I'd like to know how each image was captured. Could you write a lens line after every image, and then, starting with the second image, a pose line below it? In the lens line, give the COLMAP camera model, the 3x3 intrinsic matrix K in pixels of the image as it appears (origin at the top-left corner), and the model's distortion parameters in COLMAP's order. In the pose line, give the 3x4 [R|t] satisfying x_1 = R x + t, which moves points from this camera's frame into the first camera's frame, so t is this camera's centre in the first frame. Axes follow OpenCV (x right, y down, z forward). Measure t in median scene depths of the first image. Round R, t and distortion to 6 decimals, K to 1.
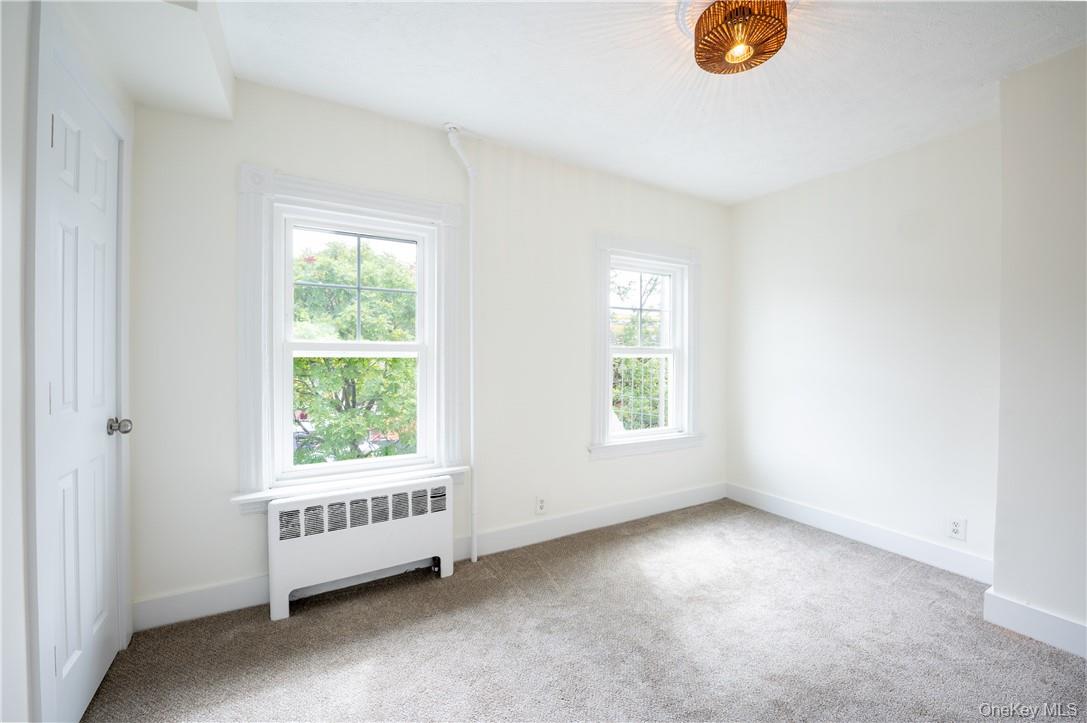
lens RADIAL K [[429.9, 0, 540.8], [0, 429.9, 355.5], [0, 0, 1]] dist [0.000167, 0.000052]
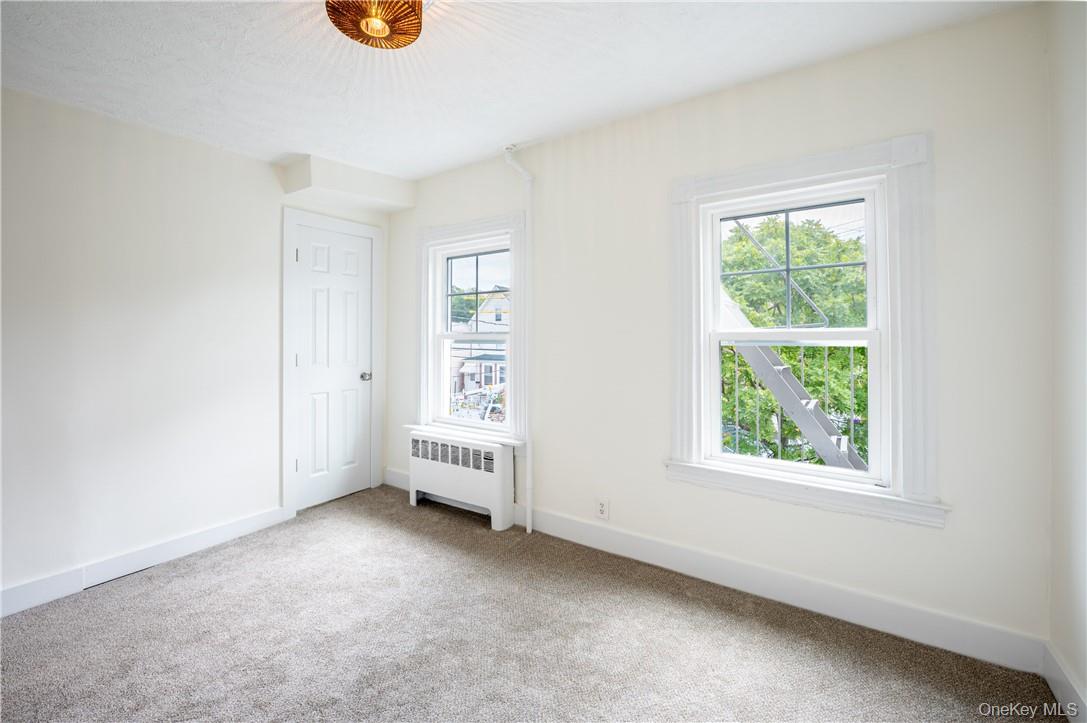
lens RADIAL K [[460.2, 0, 543.7], [0, 460.2, 333.9], [0, 0, 1]] dist [-0.013085, -0.000292]
pose [[0.441590, -0.018222, -0.897032, 1.009110], [-0.002164, 0.999769, -0.021374, 0.002120], [0.897214, 0.011379, 0.441448, 0.570169]]
